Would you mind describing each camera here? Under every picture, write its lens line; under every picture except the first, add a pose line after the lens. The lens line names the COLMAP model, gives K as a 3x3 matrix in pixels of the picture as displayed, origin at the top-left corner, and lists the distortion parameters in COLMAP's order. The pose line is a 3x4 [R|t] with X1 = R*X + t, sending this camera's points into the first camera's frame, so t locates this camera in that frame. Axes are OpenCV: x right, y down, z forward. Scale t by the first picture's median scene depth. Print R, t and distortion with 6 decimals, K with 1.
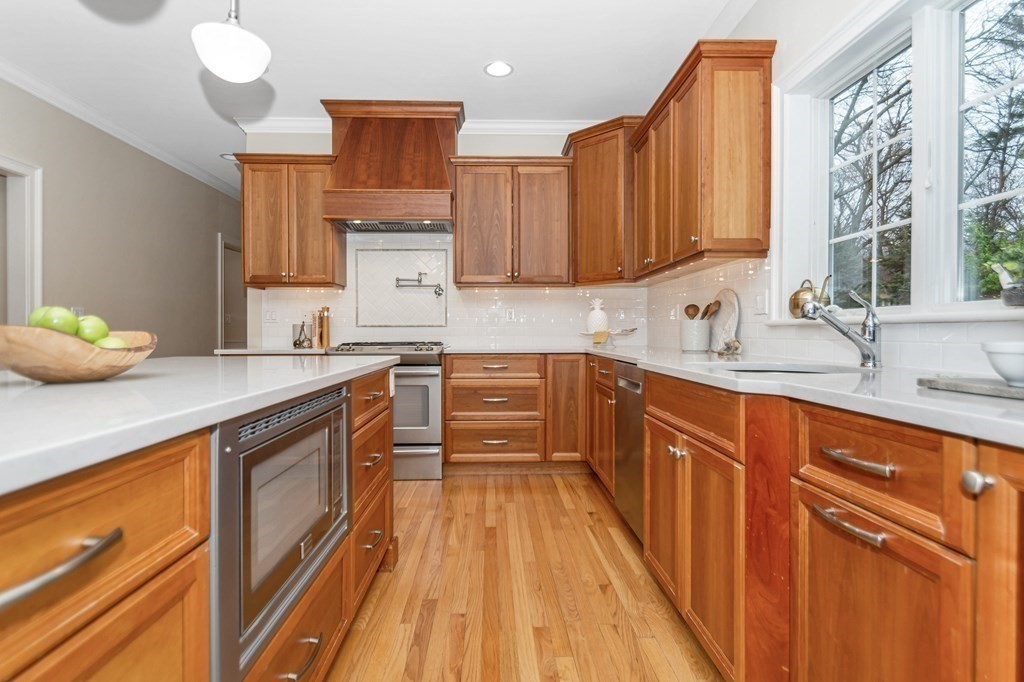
lens RADIAL K [[500.2, 0, 513.4], [0, 500.2, 334.8], [0, 0, 1]] dist [0.013553, 0.000135]
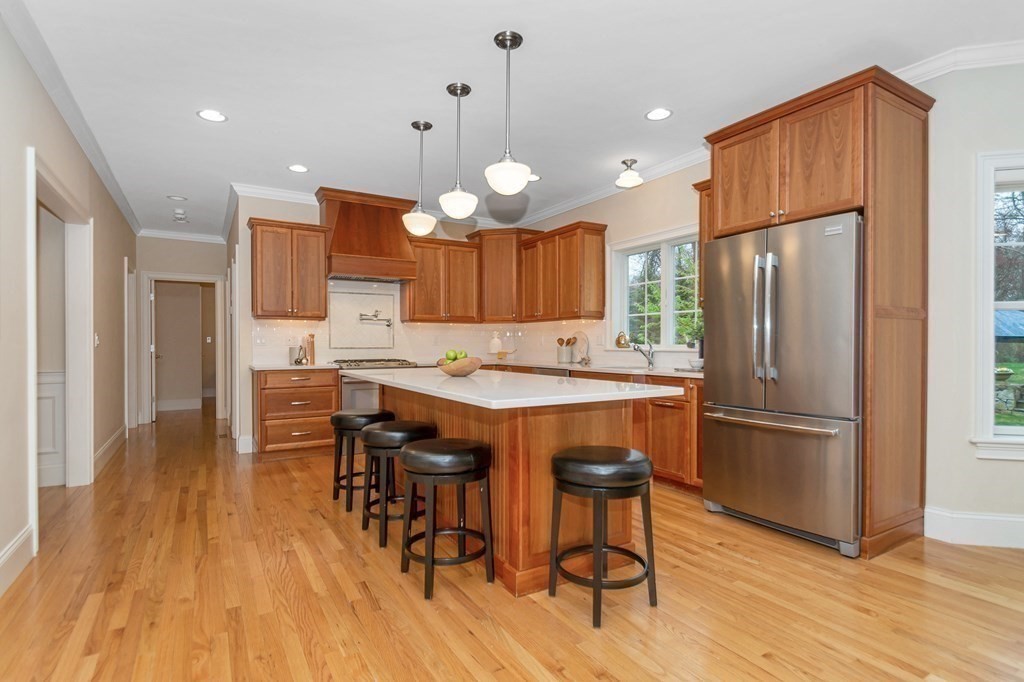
lens RADIAL K [[512.2, 0, 510.9], [0, 512.2, 346.8], [0, 0, 1]] dist [-0.001195, -0.000073]
pose [[0.878461, 0.000241, 0.477814, -0.594499], [0.001090, 0.999996, -0.002509, -0.018101], [-0.477813, 0.002725, 0.878457, -0.504112]]
